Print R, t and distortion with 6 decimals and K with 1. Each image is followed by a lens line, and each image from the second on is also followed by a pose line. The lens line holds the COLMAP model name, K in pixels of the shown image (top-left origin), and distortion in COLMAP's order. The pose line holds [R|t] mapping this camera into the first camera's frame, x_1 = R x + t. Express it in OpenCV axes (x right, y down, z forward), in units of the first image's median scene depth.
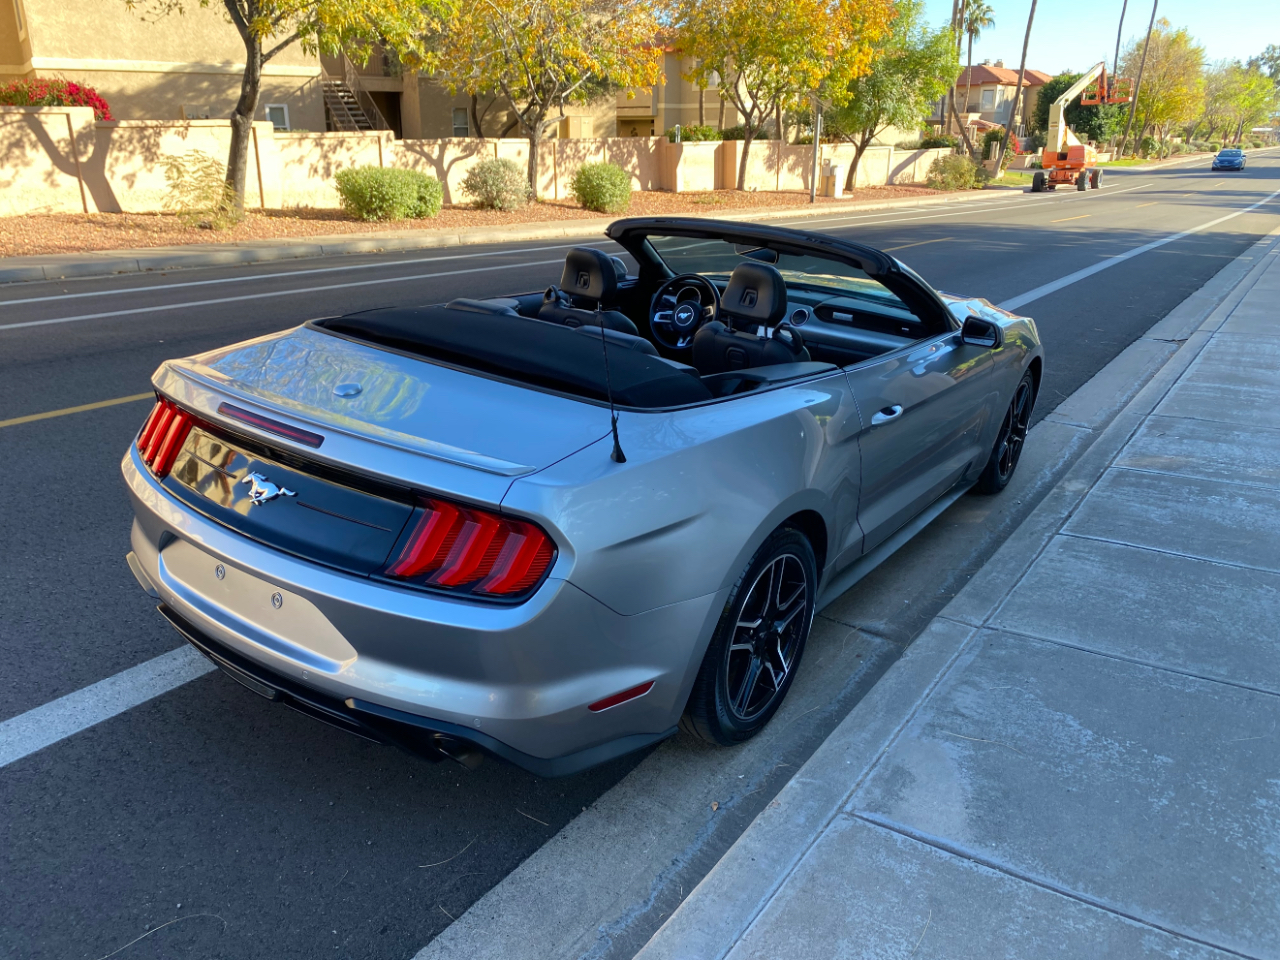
lens RADIAL K [[973.0, 0, 640.0], [0, 973.0, 480.0], [0, 0, 1]] dist [0.003907, 0.011949]
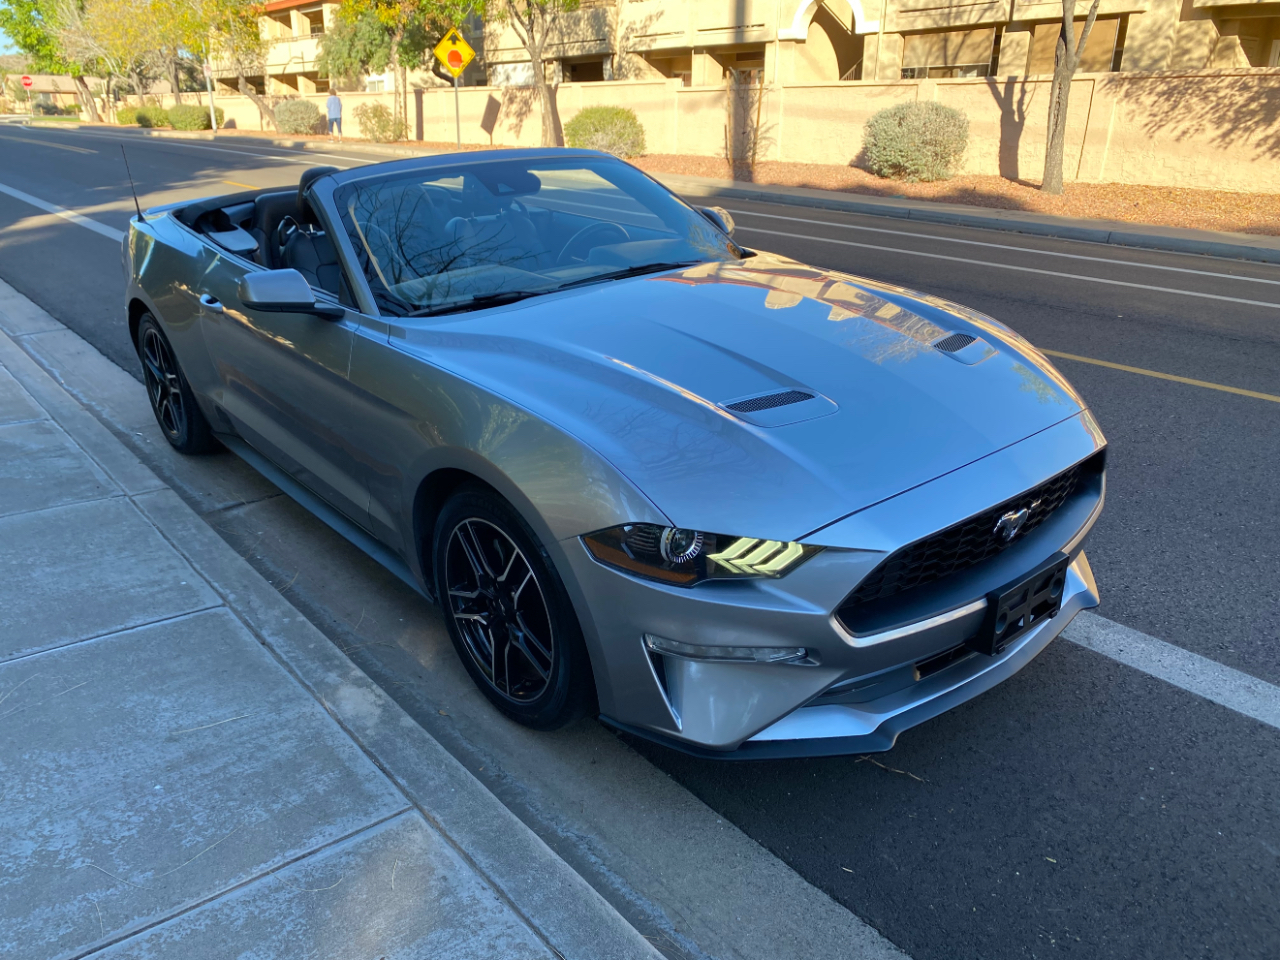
lens RADIAL K [[973.0, 0, 640.0], [0, 973.0, 480.0], [0, 0, 1]] dist [0.003907, 0.011949]
pose [[-0.252078, 0.324309, -0.911746, 0.892472], [-0.346393, 0.849503, 0.397940, -0.376789], [0.903587, 0.416134, -0.101802, 1.201967]]
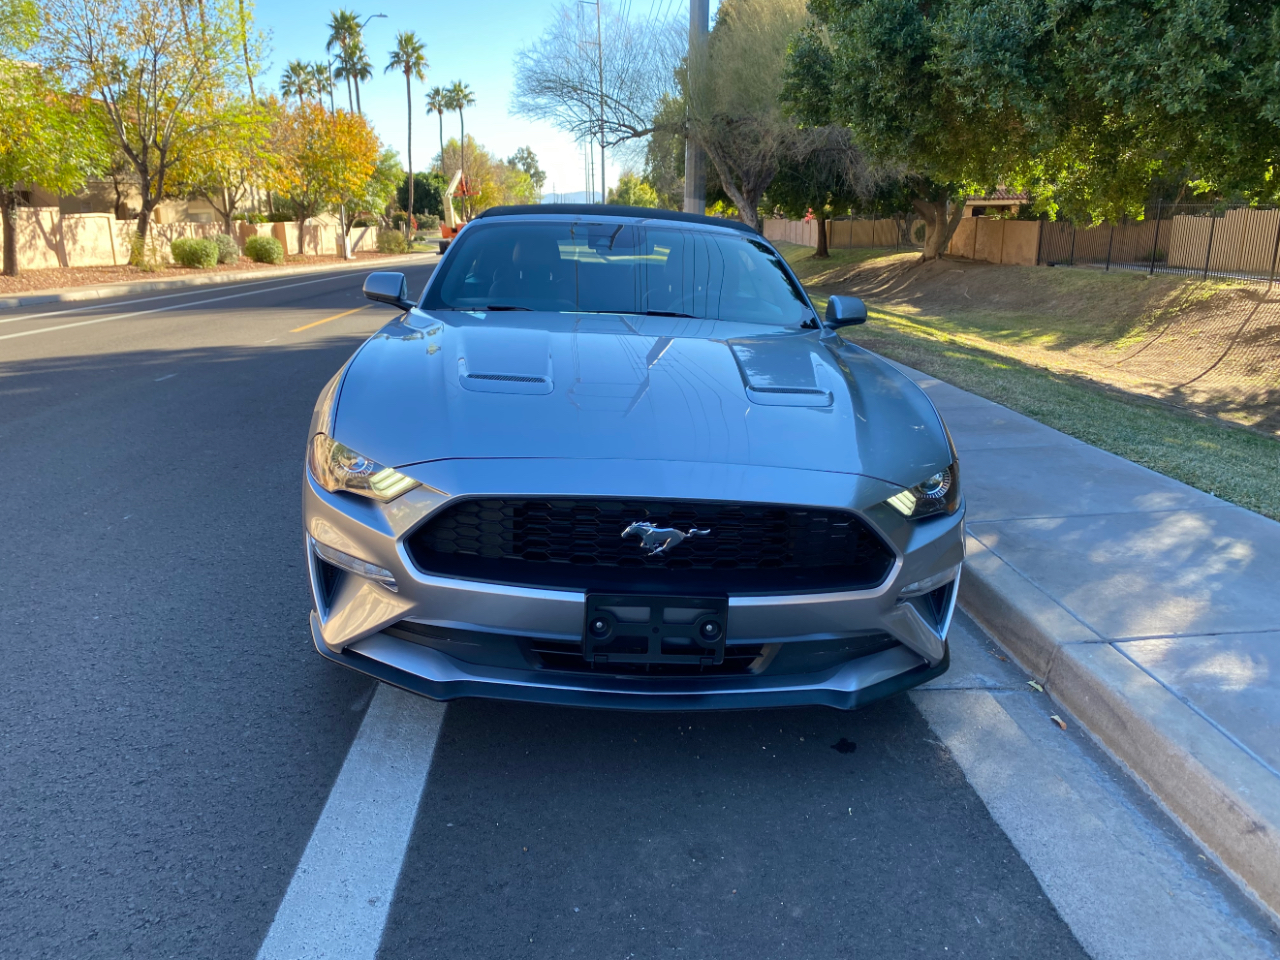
lens RADIAL K [[973.0, 0, 640.0], [0, 973.0, 480.0], [0, 0, 1]] dist [0.003907, 0.011949]
pose [[0.786665, -0.163629, 0.595302, -0.547904], [0.206244, 0.978494, -0.003586, 0.203456], [-0.581913, 0.125599, 0.803494, -0.609350]]
